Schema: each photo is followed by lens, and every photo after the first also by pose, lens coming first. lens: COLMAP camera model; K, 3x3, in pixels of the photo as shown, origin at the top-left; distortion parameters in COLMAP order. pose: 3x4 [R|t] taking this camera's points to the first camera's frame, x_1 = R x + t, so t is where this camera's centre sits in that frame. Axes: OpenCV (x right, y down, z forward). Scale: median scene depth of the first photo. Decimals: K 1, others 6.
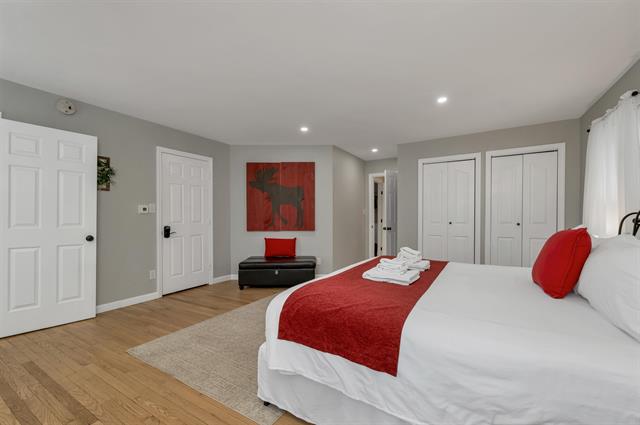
lens RADIAL K [[266.1, 0, 314.4], [0, 266.1, 216.5], [0, 0, 1]] dist [-0.001385, -0.000239]
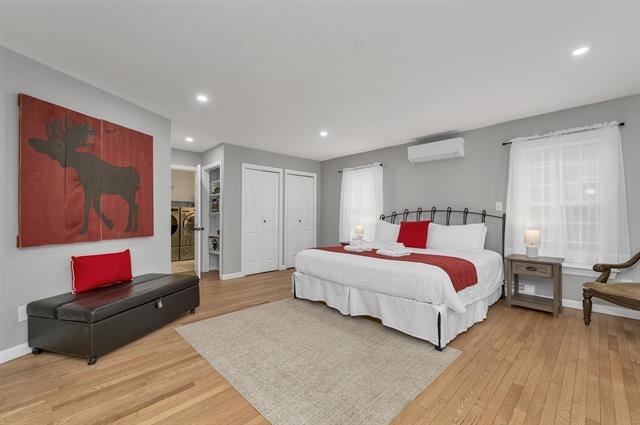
lens RADIAL K [[266.1, 0, 314.4], [0, 266.1, 216.5], [0, 0, 1]] dist [-0.001385, -0.000239]
pose [[0.268712, -0.000746, 0.963220, -0.553019], [-0.004790, 0.999986, 0.002111, -0.000134], [-0.963209, -0.005181, 0.268705, 0.409165]]
